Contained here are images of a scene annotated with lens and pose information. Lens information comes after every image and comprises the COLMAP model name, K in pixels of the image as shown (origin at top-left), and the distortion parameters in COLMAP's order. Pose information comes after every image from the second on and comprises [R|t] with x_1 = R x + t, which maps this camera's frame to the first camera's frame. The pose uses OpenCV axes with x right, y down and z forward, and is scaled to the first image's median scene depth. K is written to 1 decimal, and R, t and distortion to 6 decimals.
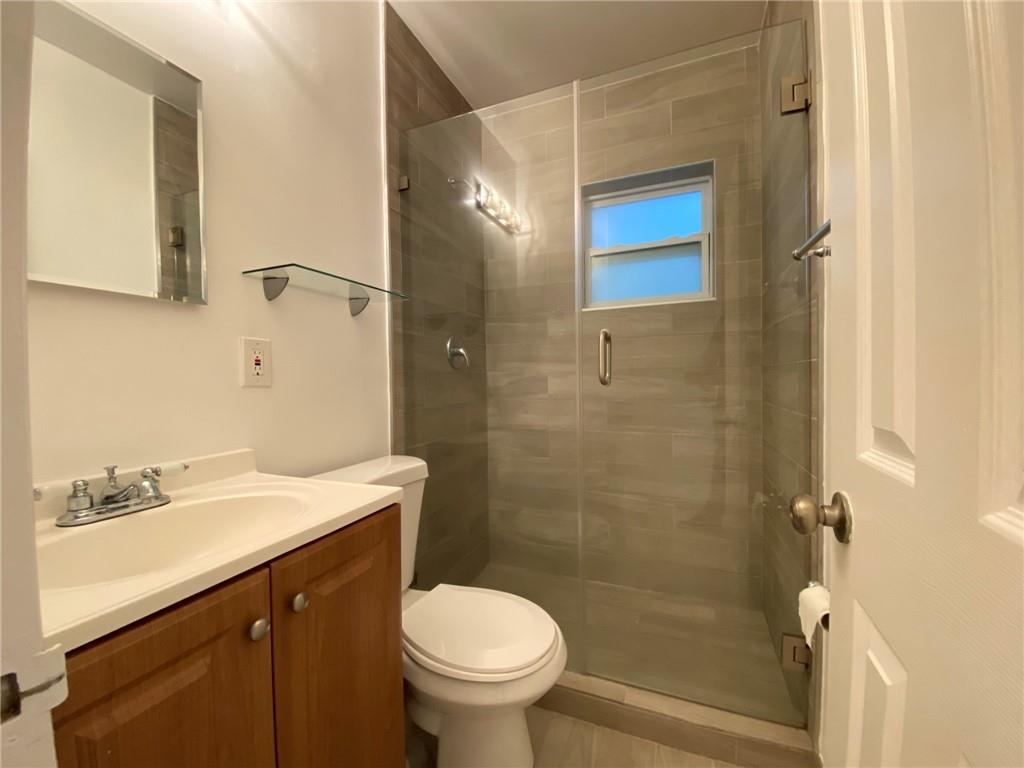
lens RADIAL K [[413.8, 0, 508.3], [0, 413.8, 388.1], [0, 0, 1]] dist [0.008501, -0.013991]
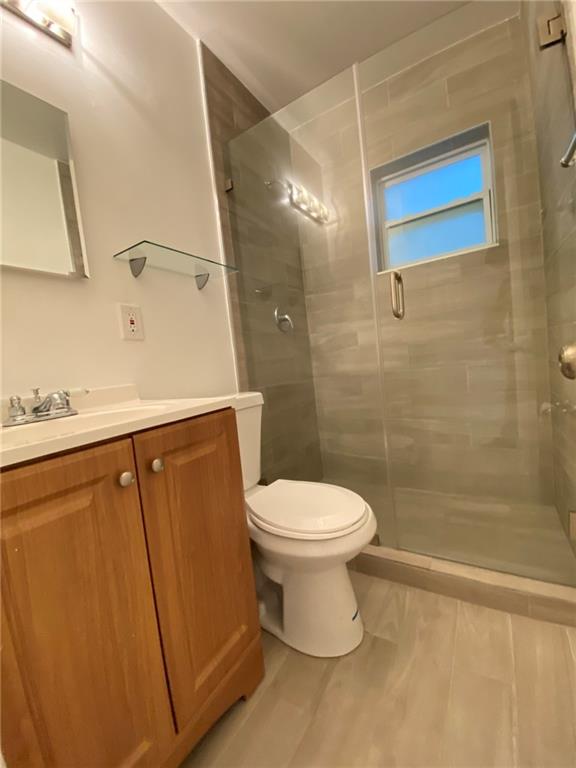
lens RADIAL K [[310.4, 0, 288.4], [0, 310.4, 386.3], [0, 0, 1]] dist [0.008501, -0.013991]
pose [[0.983531, -0.076440, -0.163781, 0.042523], [0.086343, 0.994789, 0.054218, 0.096007], [0.158783, -0.067466, 0.985006, 0.032658]]
